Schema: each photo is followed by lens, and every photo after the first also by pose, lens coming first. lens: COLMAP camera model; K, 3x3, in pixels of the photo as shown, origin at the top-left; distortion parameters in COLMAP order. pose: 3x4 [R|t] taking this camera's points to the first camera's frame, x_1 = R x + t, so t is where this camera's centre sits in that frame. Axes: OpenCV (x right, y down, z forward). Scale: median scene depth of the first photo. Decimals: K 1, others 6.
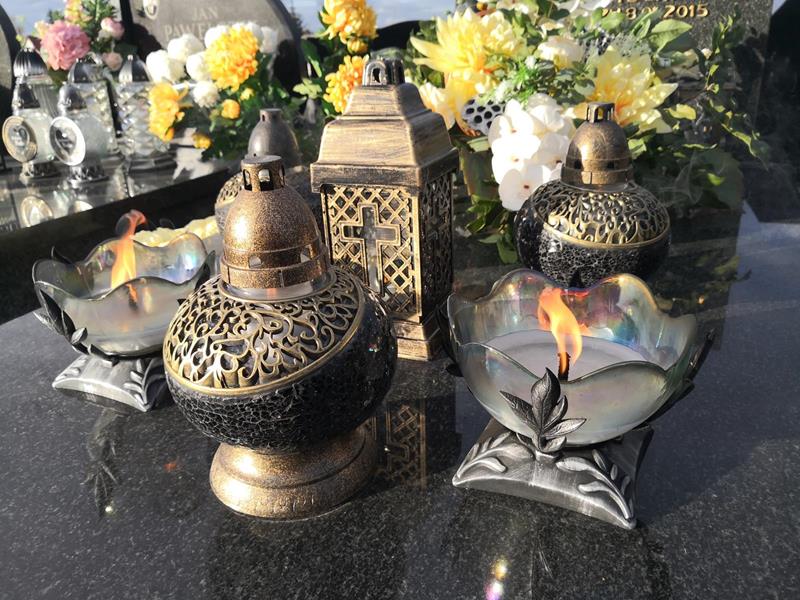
lens RADIAL K [[650.1, 0, 401.5], [0, 650.1, 305.4], [0, 0, 1]] dist [0.030713, -0.063412]
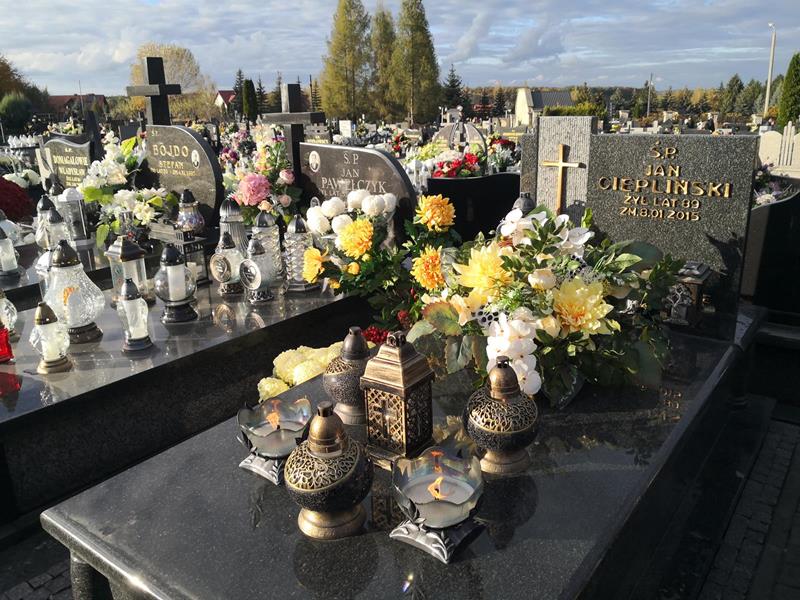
lens RADIAL K [[650.1, 0, 401.5], [0, 650.1, 305.4], [0, 0, 1]] dist [0.030713, -0.063412]
pose [[0.973948, 0.076167, -0.213599, 0.430718], [-0.091016, 0.994007, -0.060555, -0.331069], [0.207707, 0.078418, 0.975043, -1.080357]]
